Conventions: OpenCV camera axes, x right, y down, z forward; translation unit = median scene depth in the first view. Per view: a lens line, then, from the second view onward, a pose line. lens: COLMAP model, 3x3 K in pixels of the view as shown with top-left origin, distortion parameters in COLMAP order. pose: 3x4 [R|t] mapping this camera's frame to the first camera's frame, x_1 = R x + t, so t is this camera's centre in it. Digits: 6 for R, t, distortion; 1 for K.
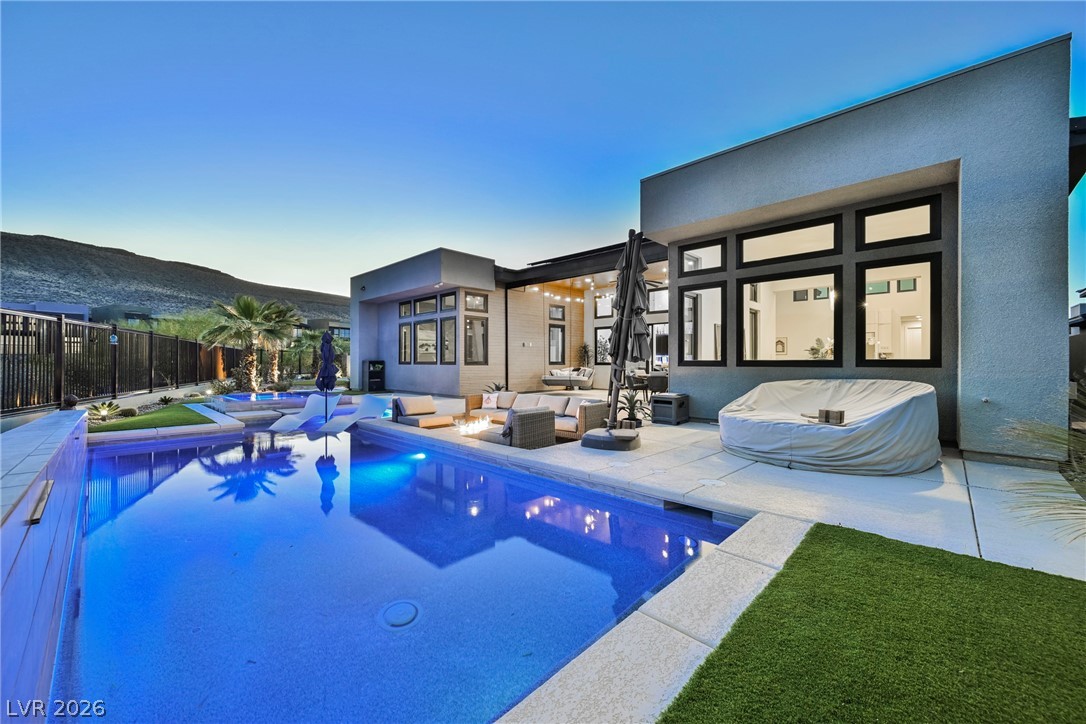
lens RADIAL K [[423.0, 0, 543.5], [0, 423.0, 363.5], [0, 0, 1]] dist [-0.002709, 0.000514]
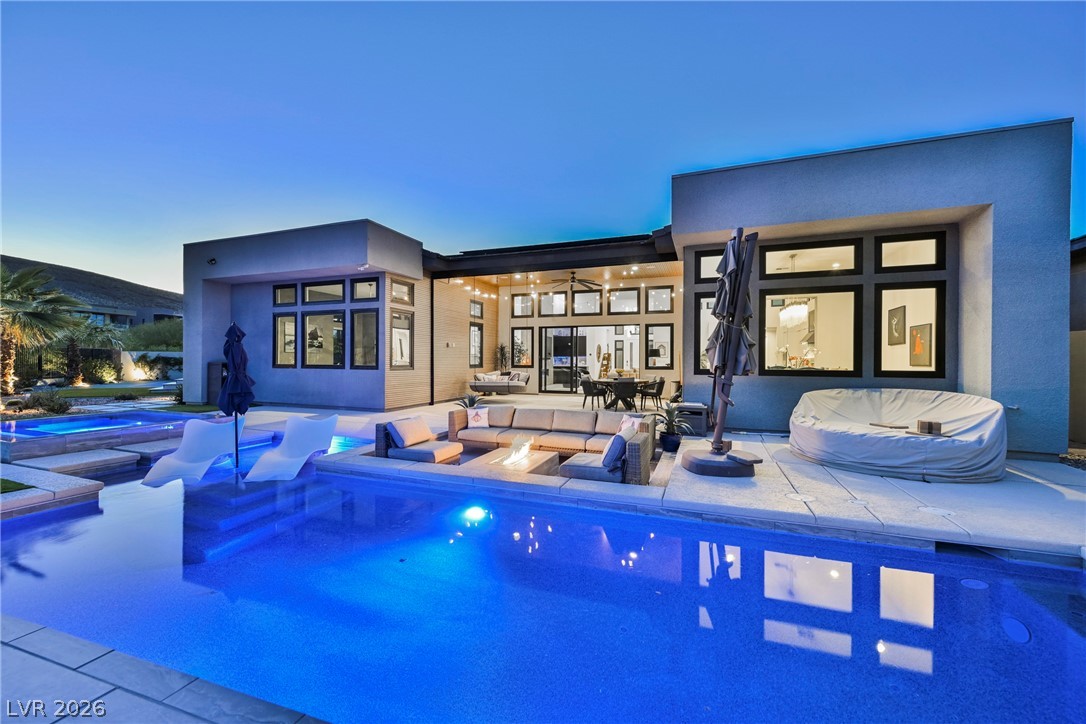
lens RADIAL K [[423.0, 0, 543.7], [0, 423.0, 364.1], [0, 0, 1]] dist [-0.002709, 0.000514]
pose [[0.918640, 0.001758, 0.395091, -0.279403], [-0.004435, 0.999973, 0.005862, -0.016367], [-0.395070, -0.007137, 0.918623, 0.179091]]
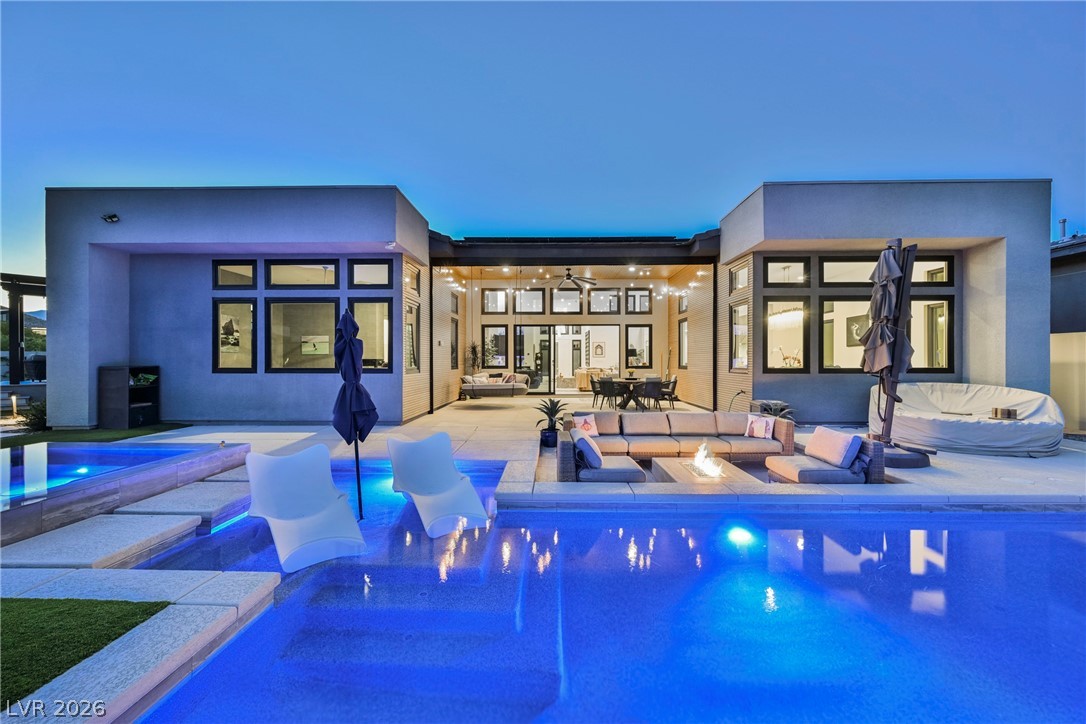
lens RADIAL K [[423.0, 0, 543.7], [0, 423.0, 365.0], [0, 0, 1]] dist [-0.002709, 0.000514]
pose [[0.736480, -0.007458, 0.676418, -0.560186], [0.001881, 0.999958, 0.008976, -0.018036], [-0.676457, -0.005338, 0.736463, 0.441827]]
